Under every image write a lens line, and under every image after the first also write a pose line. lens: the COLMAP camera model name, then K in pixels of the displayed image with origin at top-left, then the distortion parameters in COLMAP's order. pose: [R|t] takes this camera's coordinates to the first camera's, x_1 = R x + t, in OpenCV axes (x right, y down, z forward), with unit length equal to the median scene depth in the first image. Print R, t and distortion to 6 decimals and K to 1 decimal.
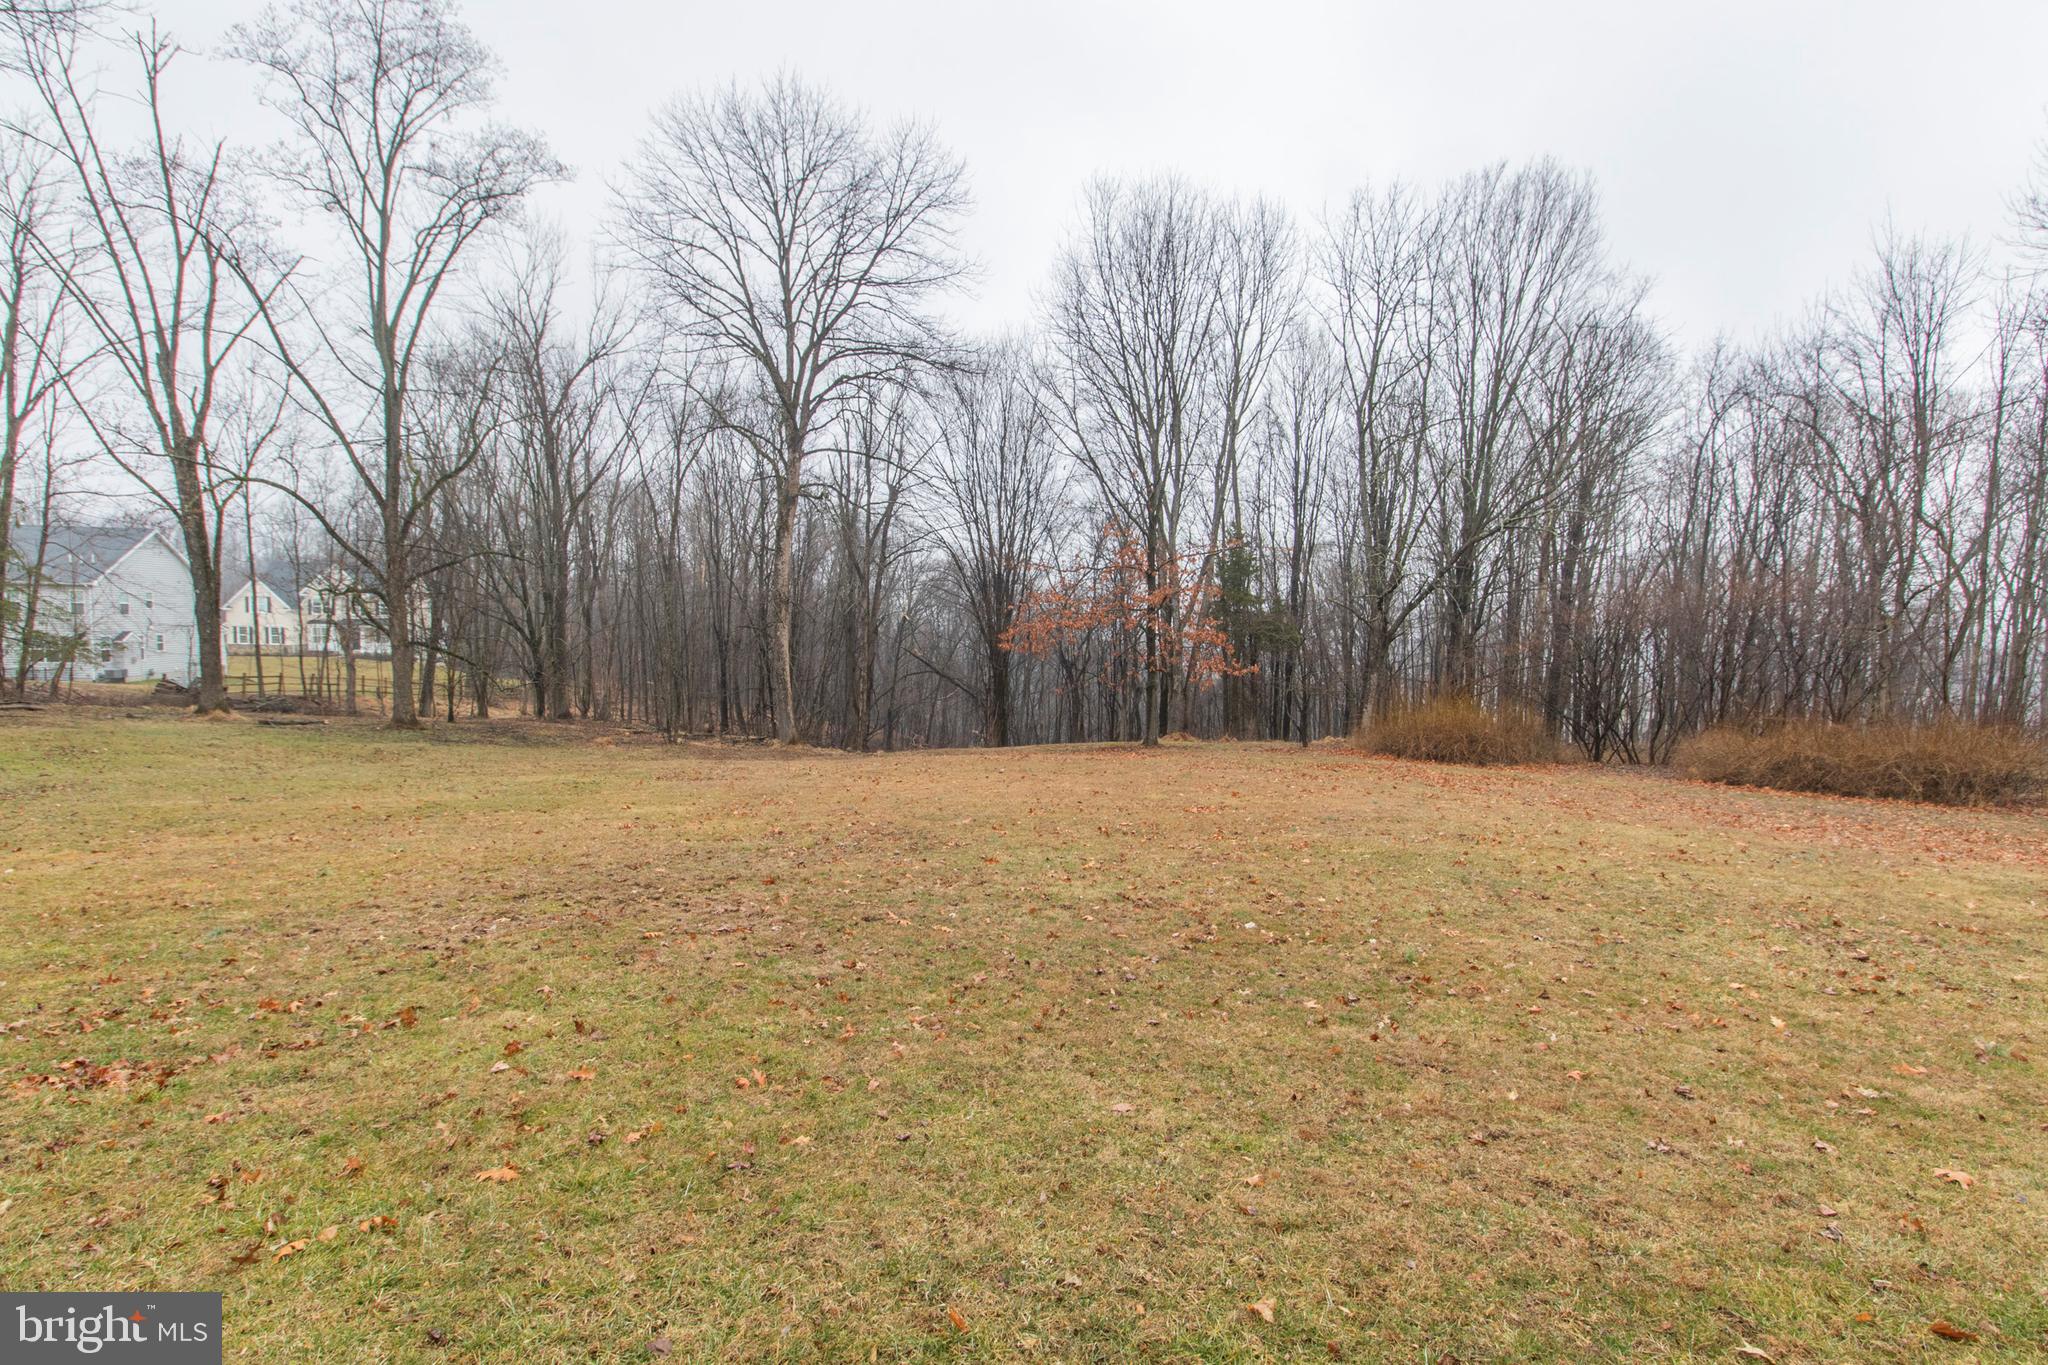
lens RADIAL K [[949.2, 0, 1003.3], [0, 949.2, 671.9], [0, 0, 1]] dist [0.001788, -0.000813]
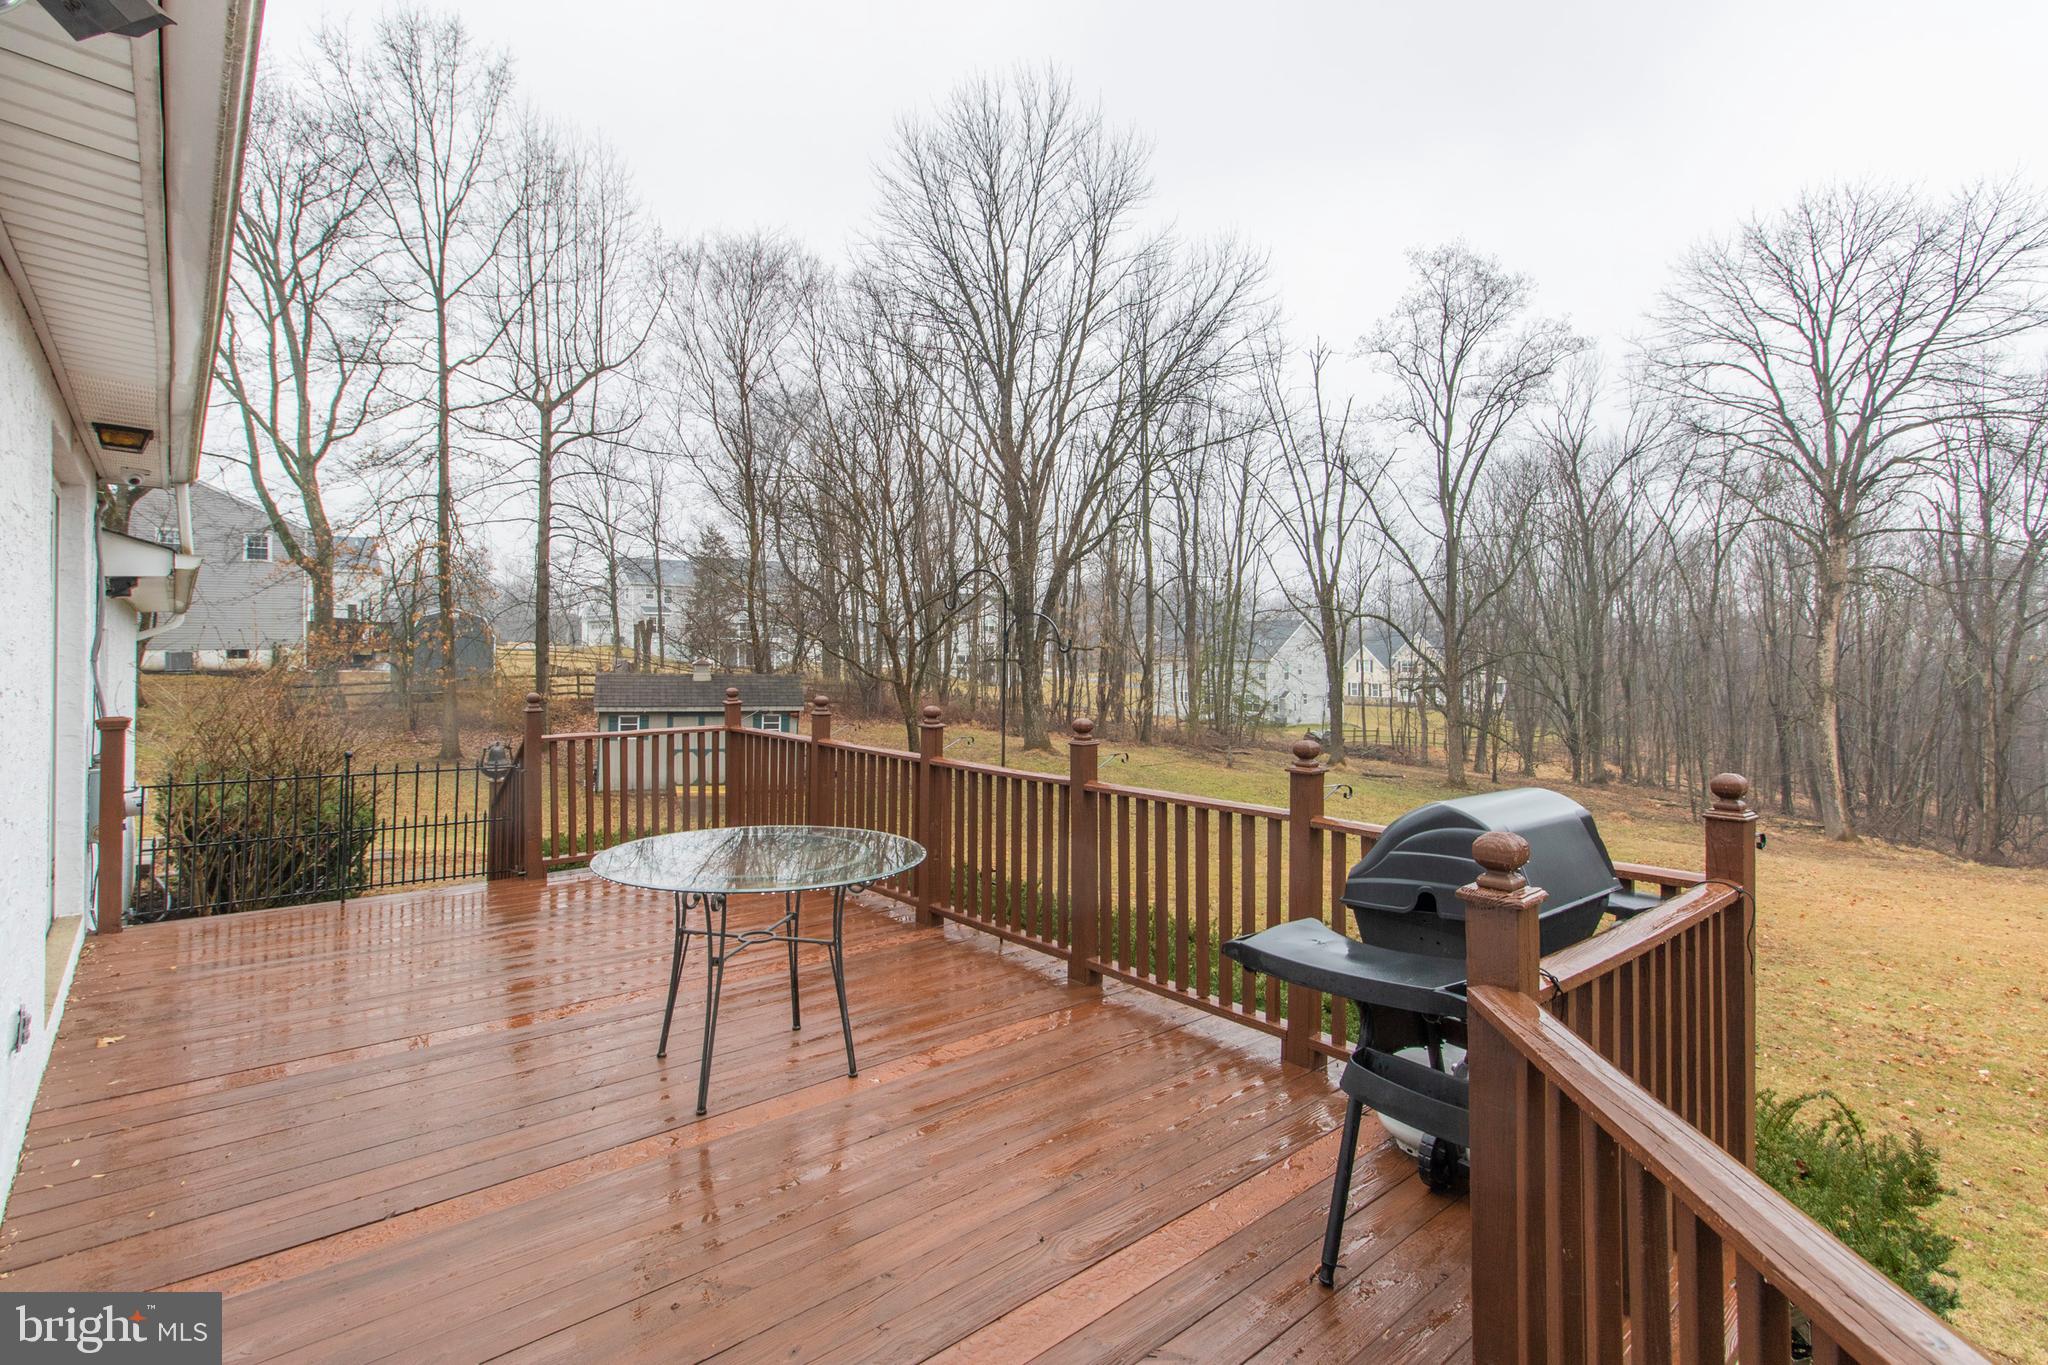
lens RADIAL K [[949.2, 0, 1008.3], [0, 949.2, 691.6], [0, 0, 1]] dist [0.001788, -0.000813]
pose [[0.520983, 0.009799, -0.853511, 0.176458], [-0.023952, 0.999708, -0.003143, -0.057989], [0.853231, 0.022081, 0.521065, -0.228124]]
